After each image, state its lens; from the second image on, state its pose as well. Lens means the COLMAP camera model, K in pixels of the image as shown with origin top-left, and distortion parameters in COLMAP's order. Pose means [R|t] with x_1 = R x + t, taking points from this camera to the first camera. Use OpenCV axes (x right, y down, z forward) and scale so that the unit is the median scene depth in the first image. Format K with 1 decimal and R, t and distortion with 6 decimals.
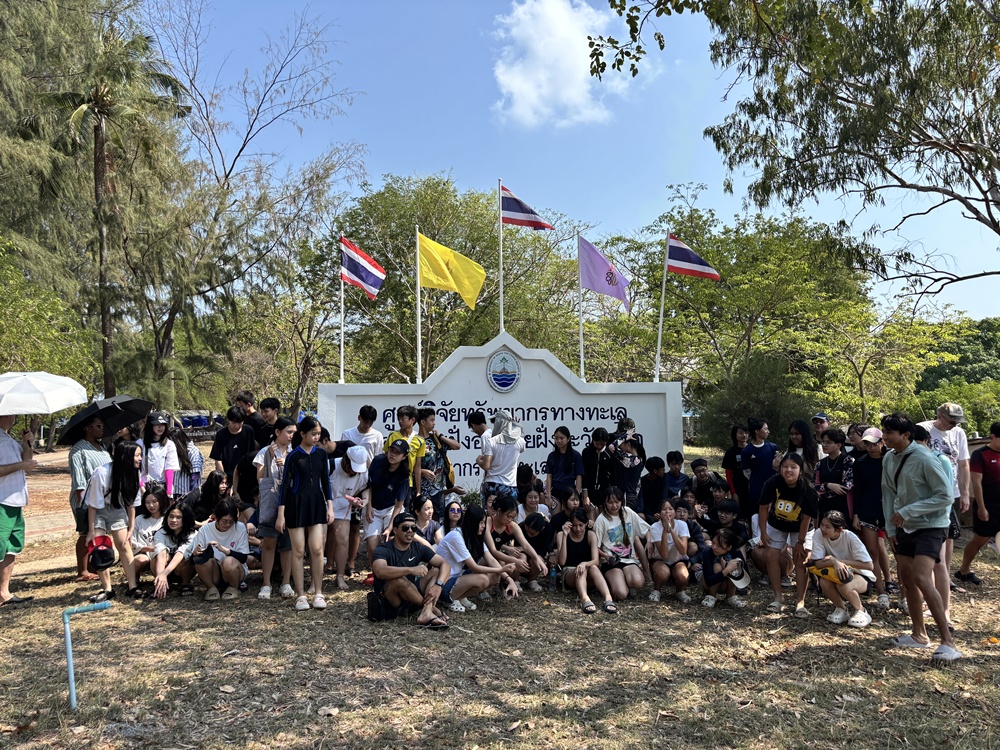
lens RADIAL K [[756.5, 0, 502.2], [0, 756.5, 371.7], [0, 0, 1]] dist [0.037722, -0.026319]
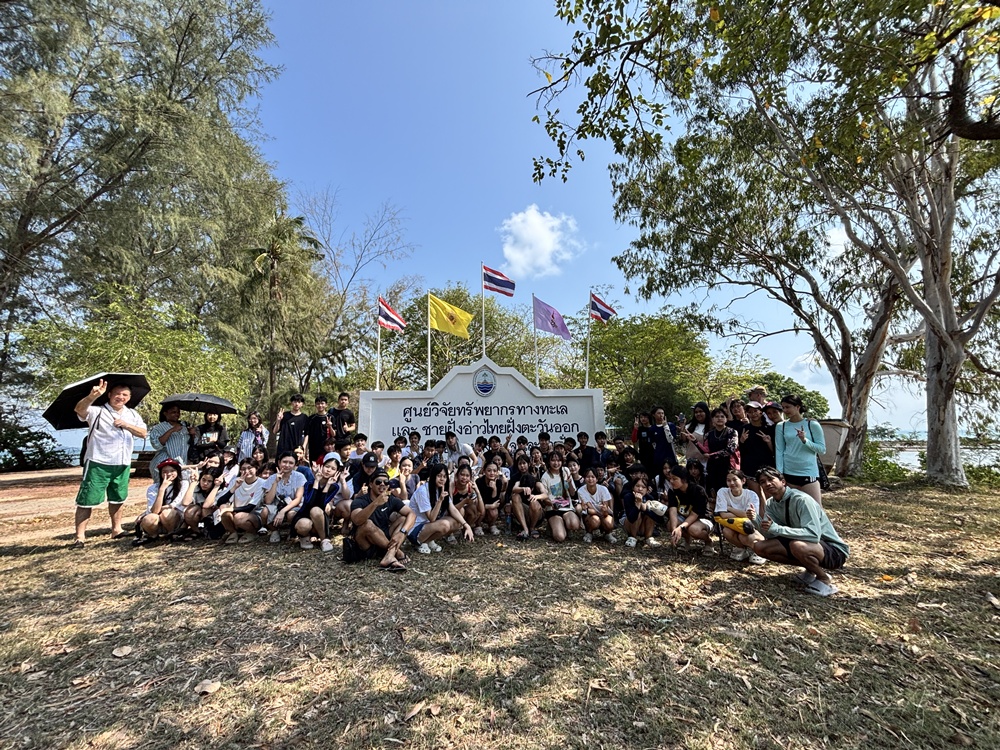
lens RADIAL K [[398.6, 0, 497.9], [0, 398.6, 376.1], [0, 0, 1]] dist [0.001901, -0.001453]
pose [[0.999571, -0.015758, -0.024677, 0.056590], [0.013641, 0.996397, -0.083711, 0.063667], [0.025907, 0.083338, 0.996185, 0.247120]]
